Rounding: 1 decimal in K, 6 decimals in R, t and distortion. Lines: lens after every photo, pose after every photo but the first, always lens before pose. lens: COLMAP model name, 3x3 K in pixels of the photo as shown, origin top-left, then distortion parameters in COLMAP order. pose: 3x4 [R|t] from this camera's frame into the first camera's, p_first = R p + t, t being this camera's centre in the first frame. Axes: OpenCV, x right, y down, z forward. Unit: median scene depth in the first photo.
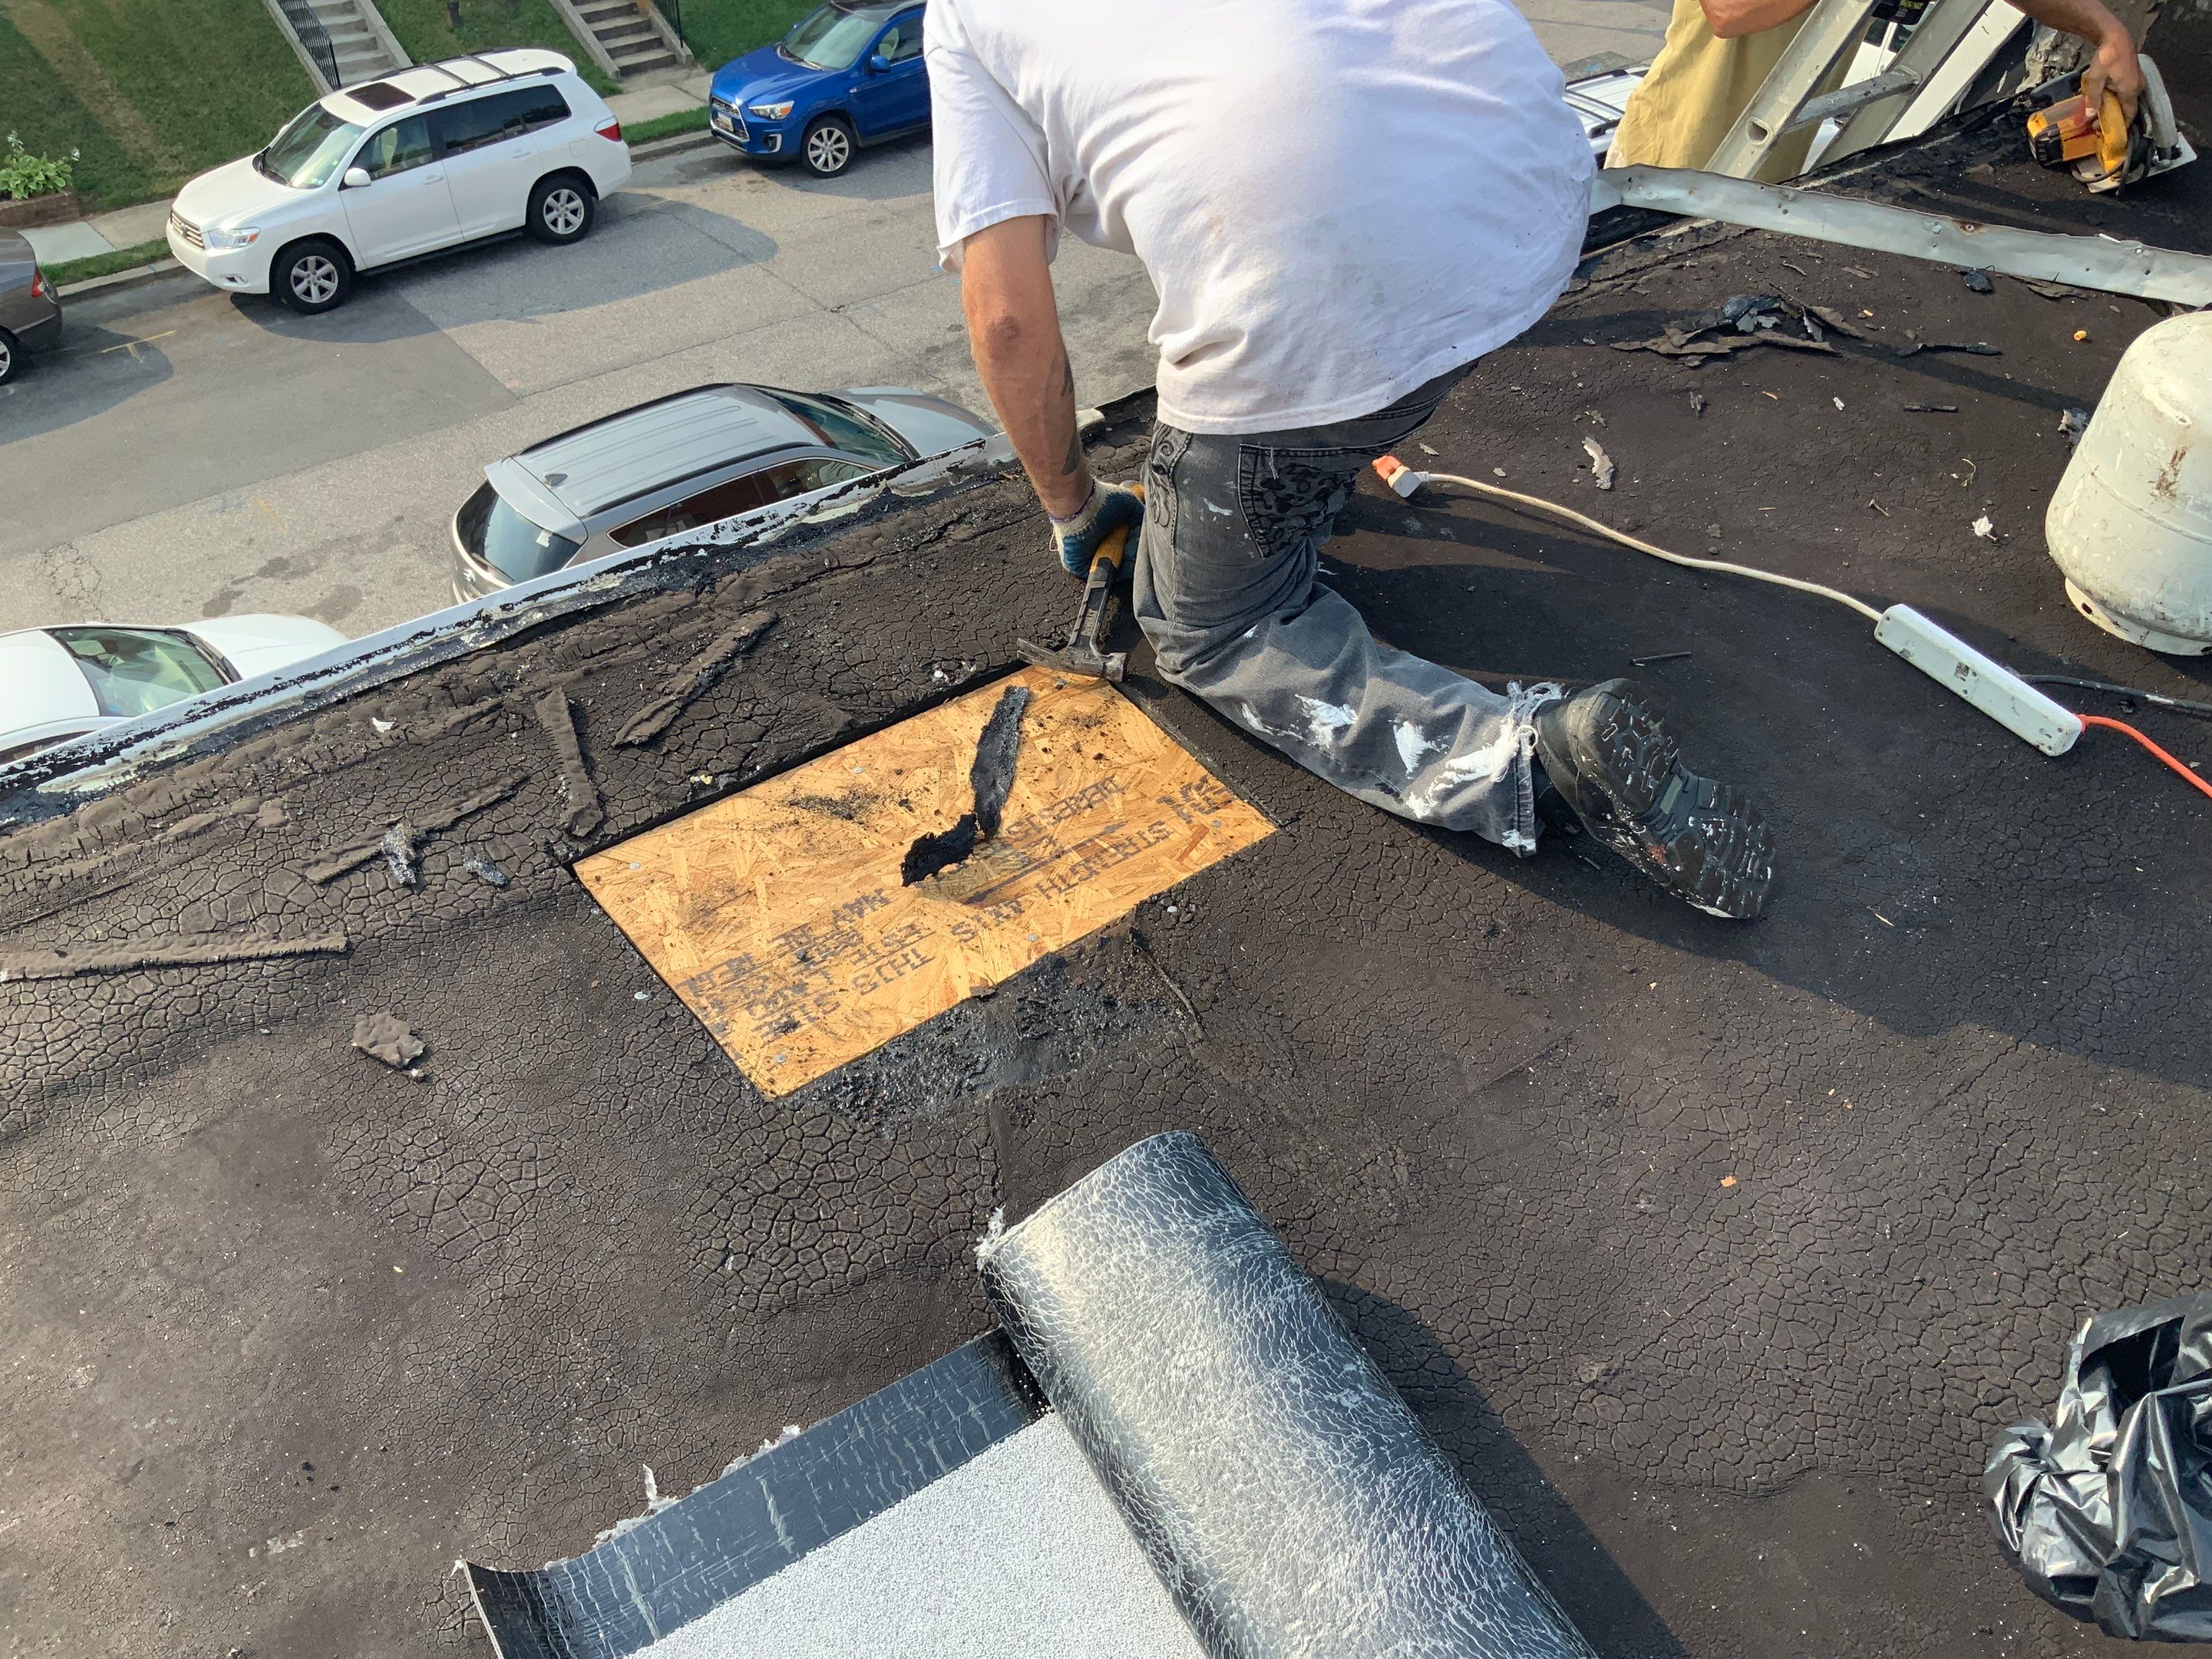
lens RADIAL K [[1835.2, 0, 1129.5], [0, 1835.2, 833.3], [0, 0, 1]] dist [0.075609, -0.144717]
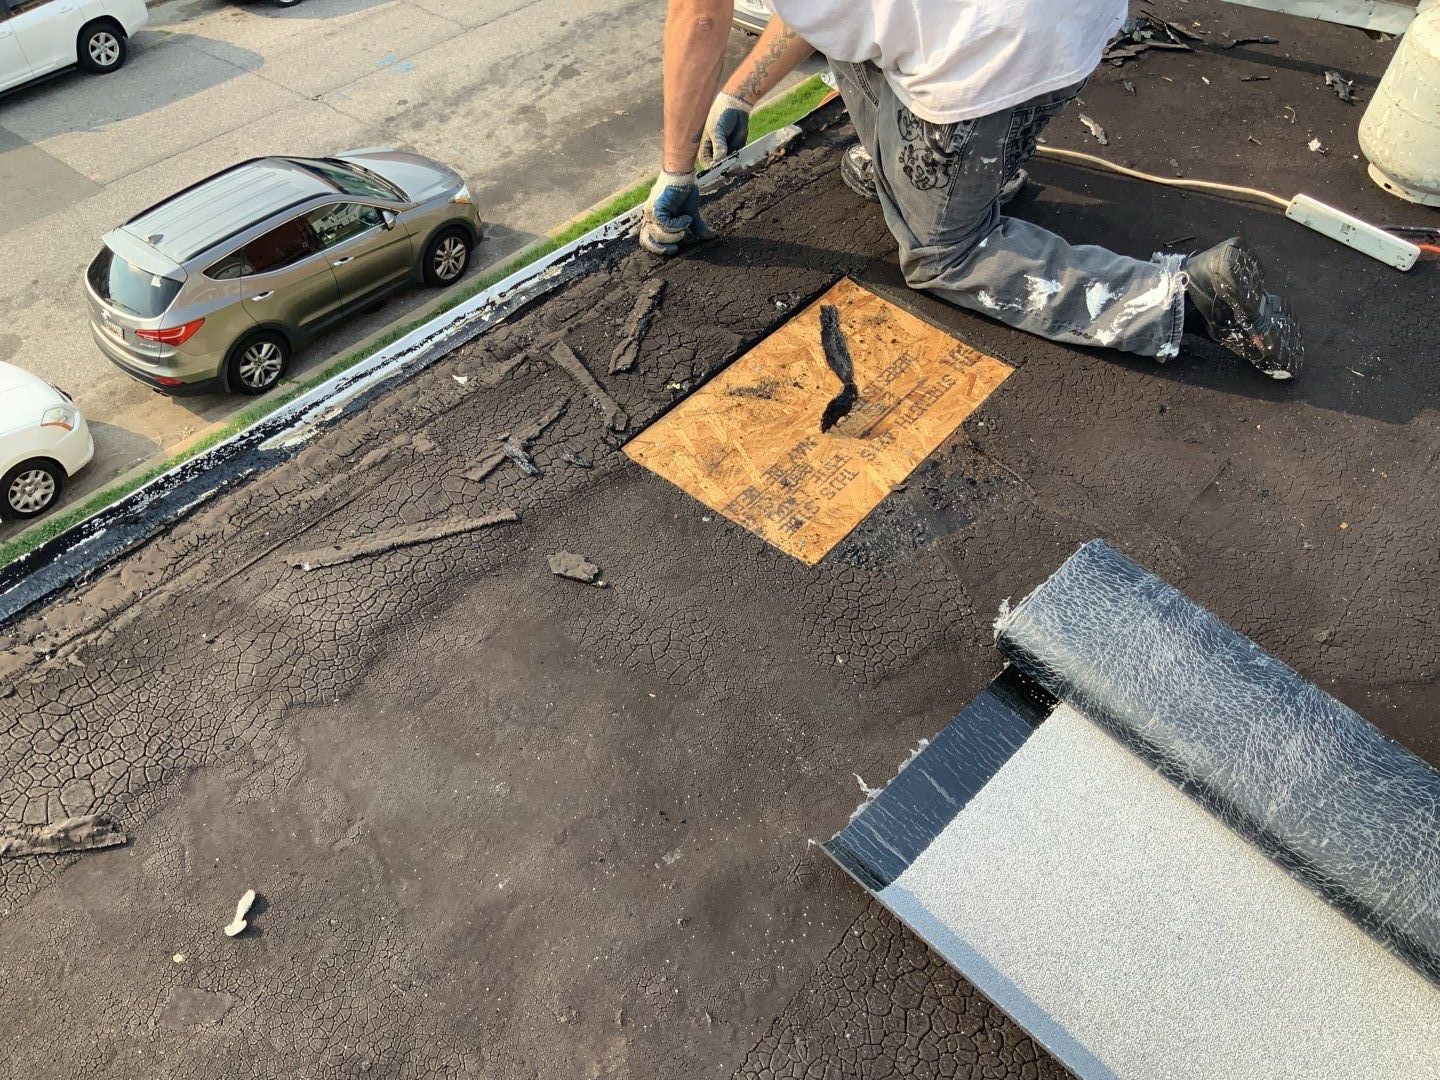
lens RADIAL K [[1194.9, 0, 720.1], [0, 1194.9, 542.3], [0, 0, 1]] dist [0.075609, -0.144717]
pose [[0.976021, -0.154504, 0.153336, -0.363401], [0.139049, 0.984497, 0.106918, -0.001609], [-0.167478, -0.083033, 0.982373, -0.027041]]
